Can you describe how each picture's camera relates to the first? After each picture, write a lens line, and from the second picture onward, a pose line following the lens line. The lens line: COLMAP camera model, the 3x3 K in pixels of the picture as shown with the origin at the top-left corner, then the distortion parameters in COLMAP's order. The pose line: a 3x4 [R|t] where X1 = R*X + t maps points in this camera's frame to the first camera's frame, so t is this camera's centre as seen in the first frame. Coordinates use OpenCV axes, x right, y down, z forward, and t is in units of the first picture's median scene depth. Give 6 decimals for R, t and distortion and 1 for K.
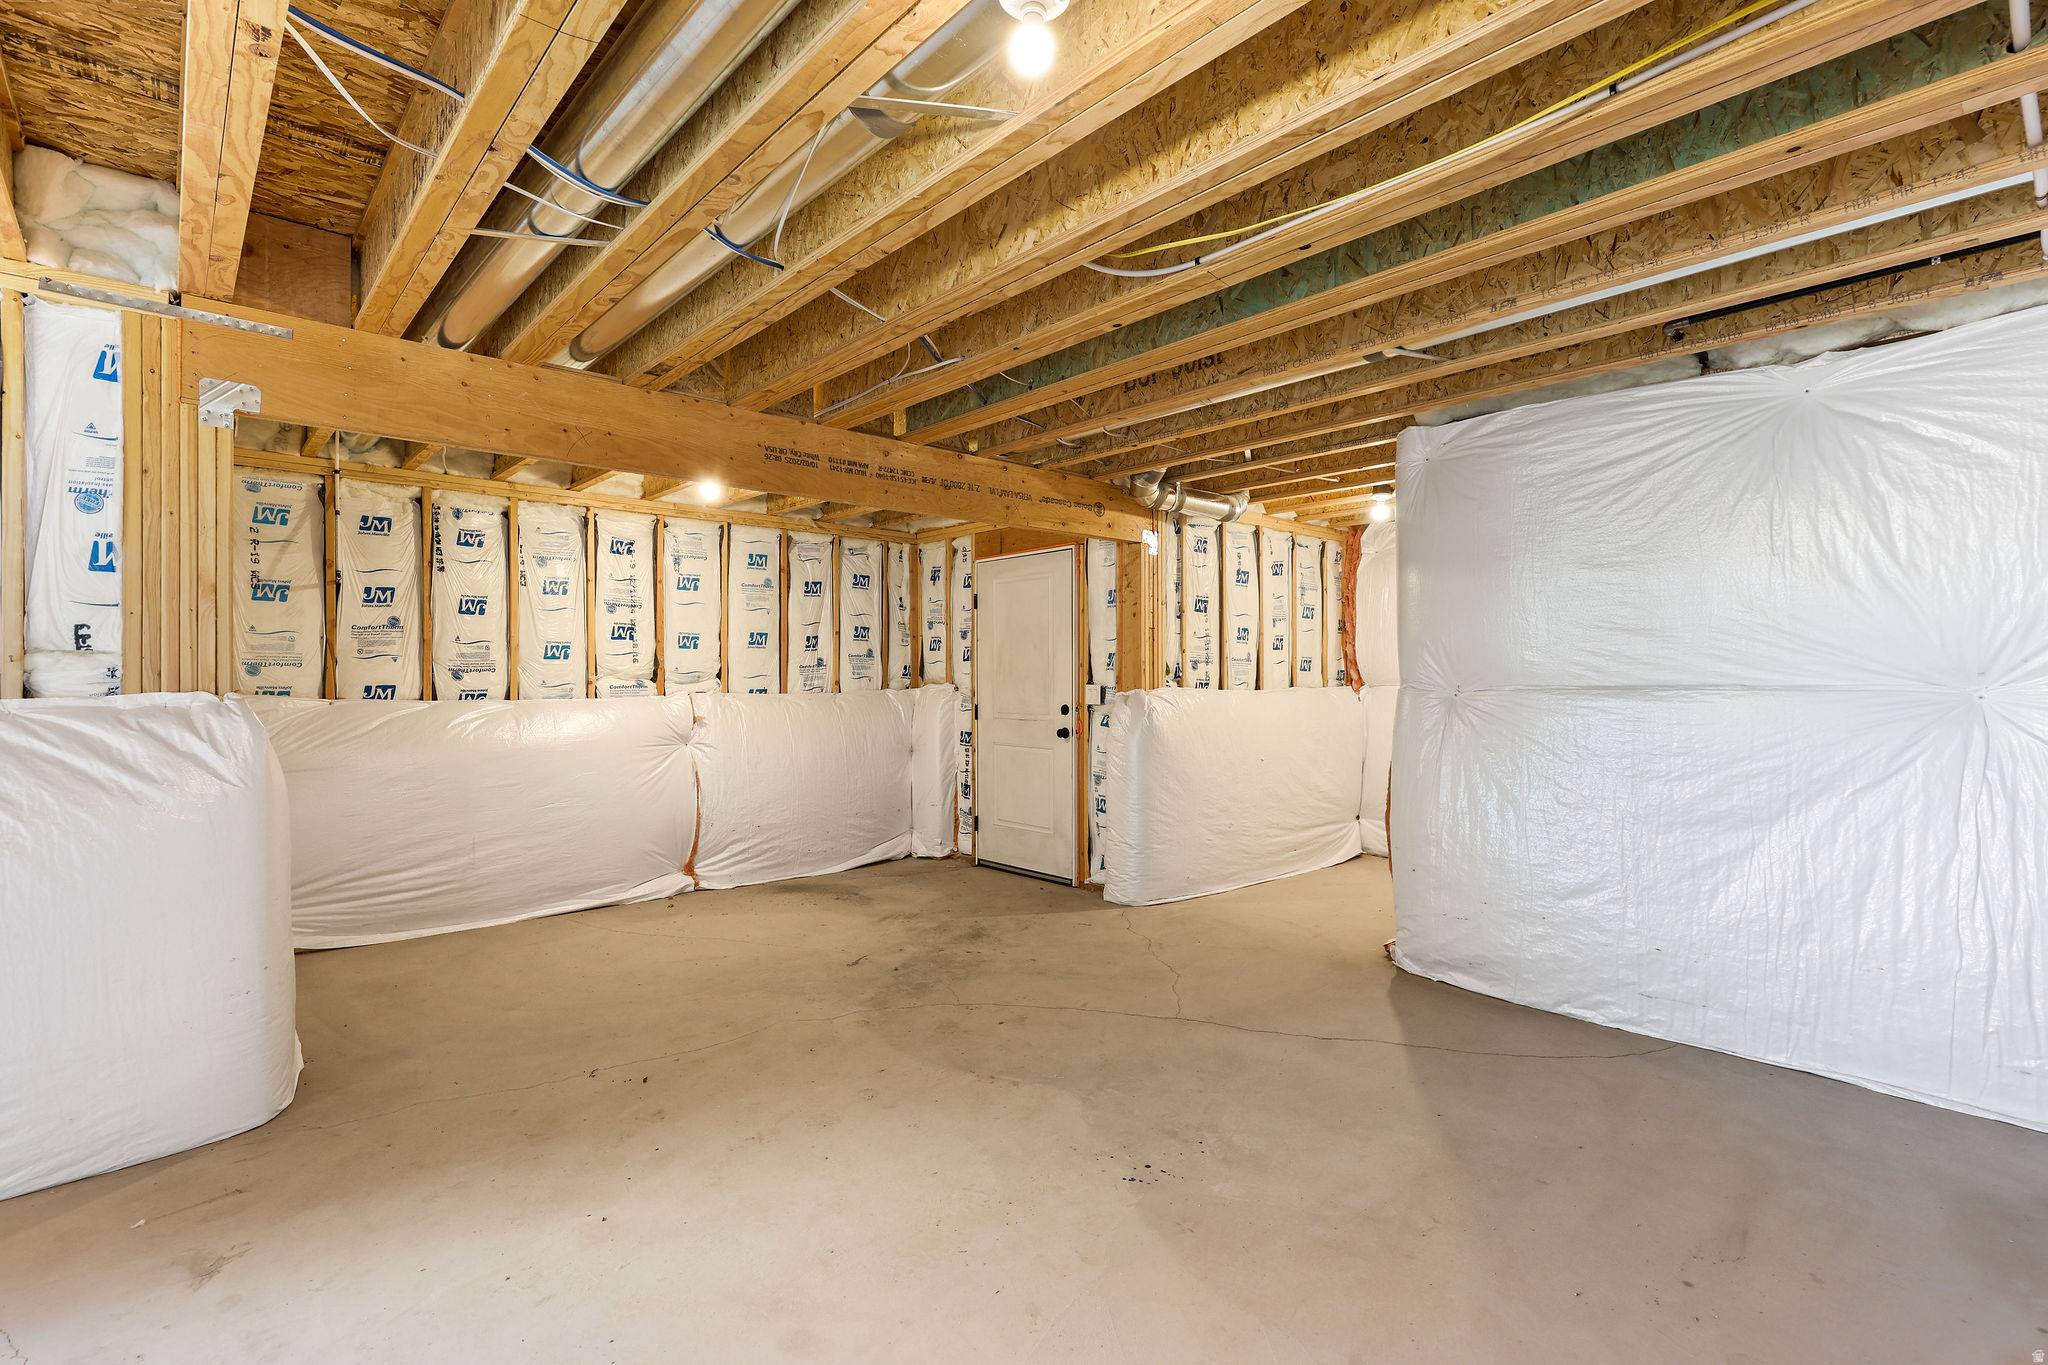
lens RADIAL K [[936.9, 0, 1009.6], [0, 936.9, 679.5], [0, 0, 1]] dist [-0.000410, 0.000006]
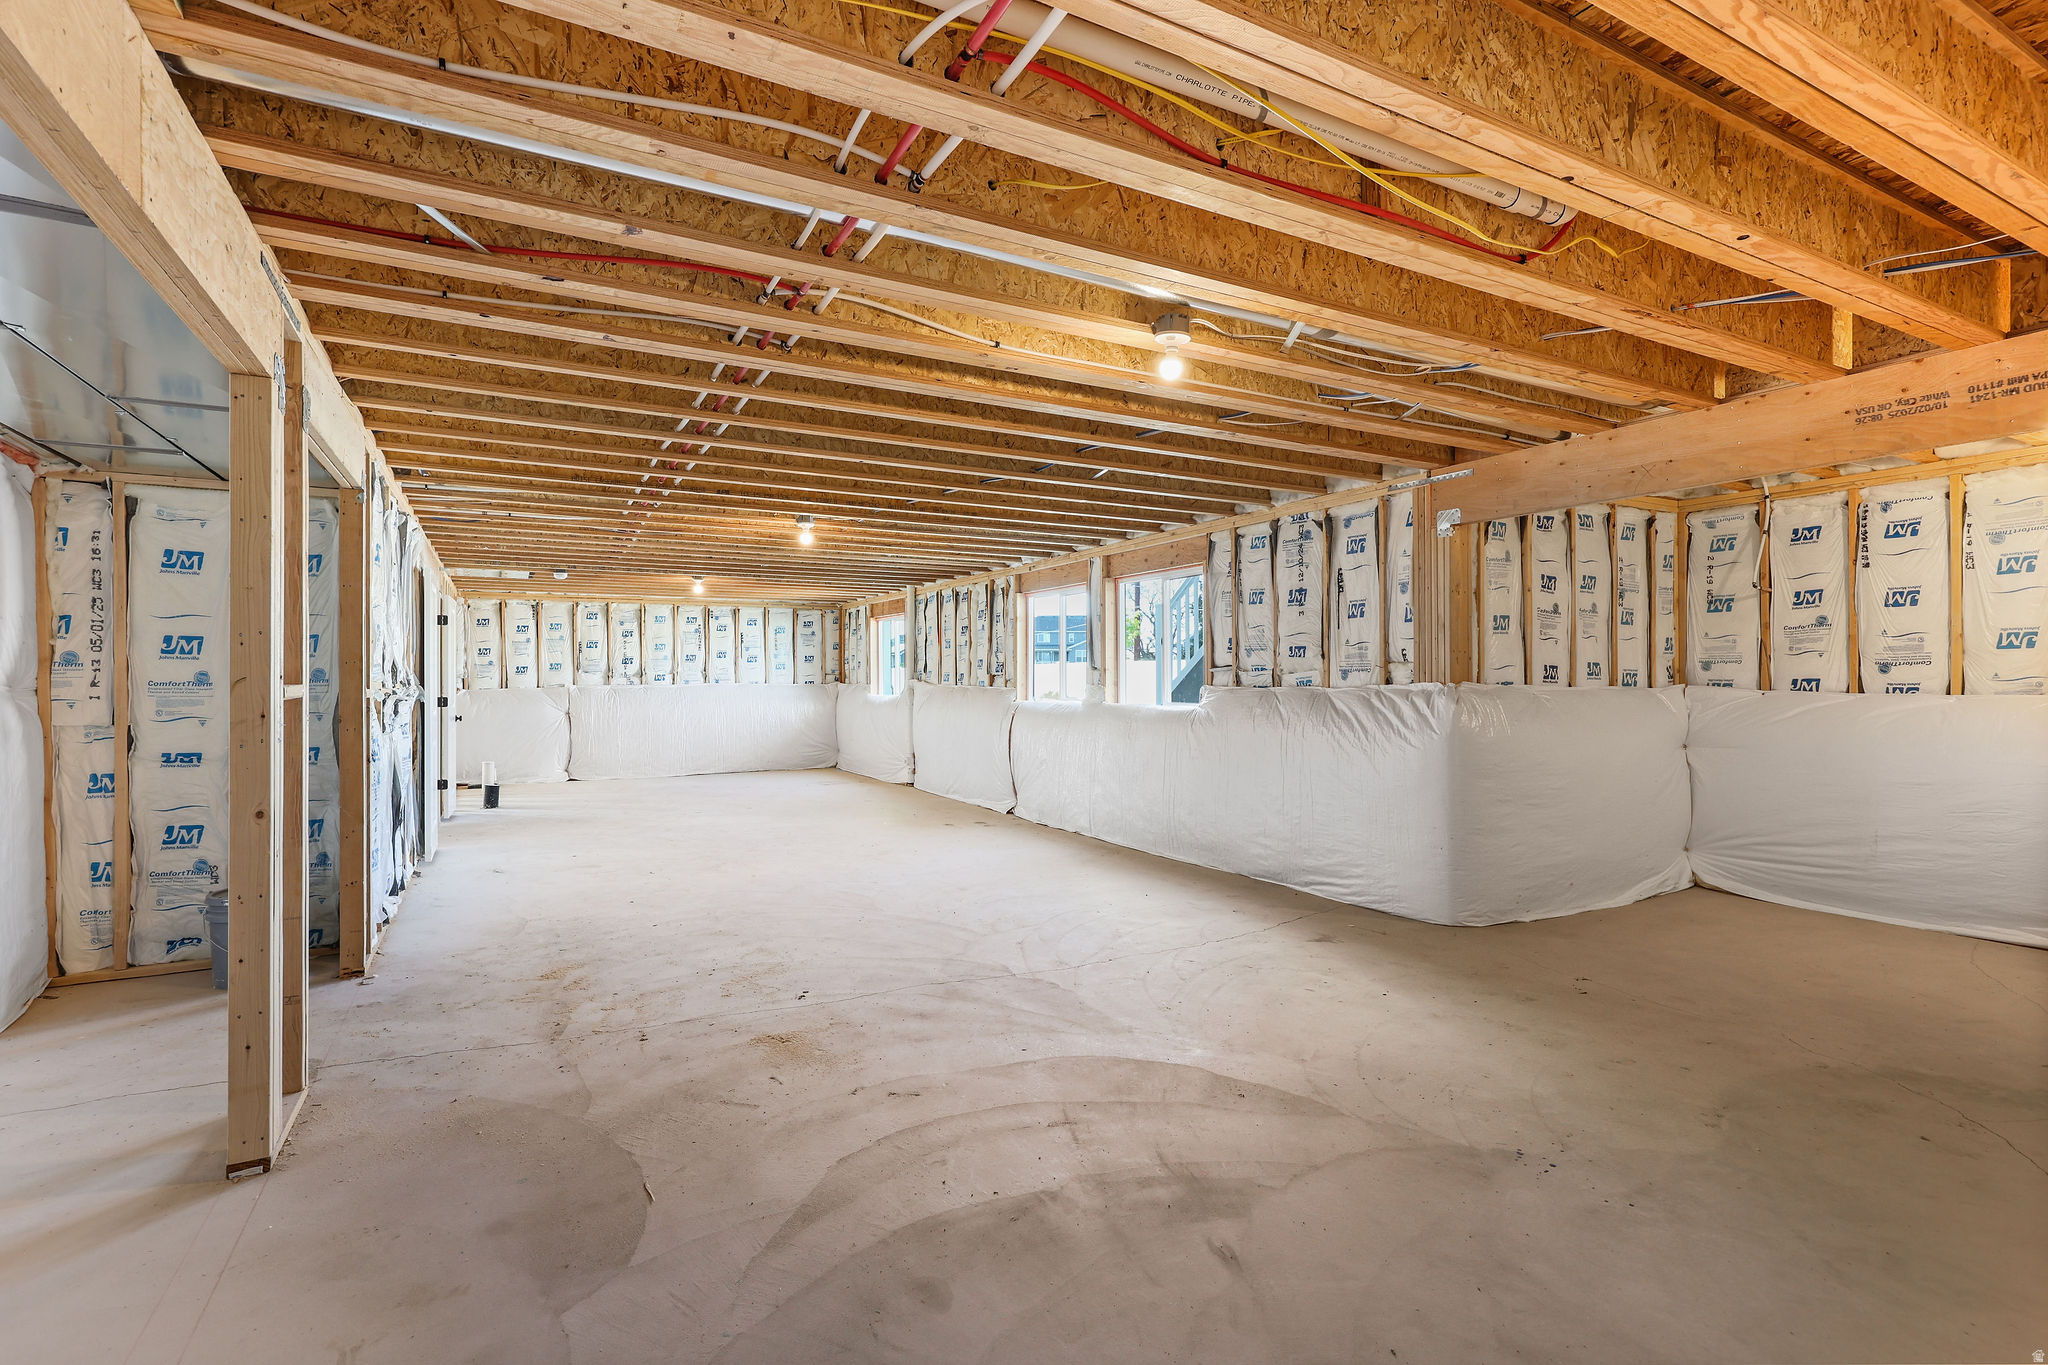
lens RADIAL K [[936.9, 0, 1009.6], [0, 936.9, 679.5], [0, 0, 1]] dist [-0.000410, 0.000006]
pose [[-0.237048, 0.003239, -0.971493, 0.642508], [0.005749, 0.999982, 0.001932, -0.000359], [0.971481, -0.005127, -0.237062, 0.349024]]
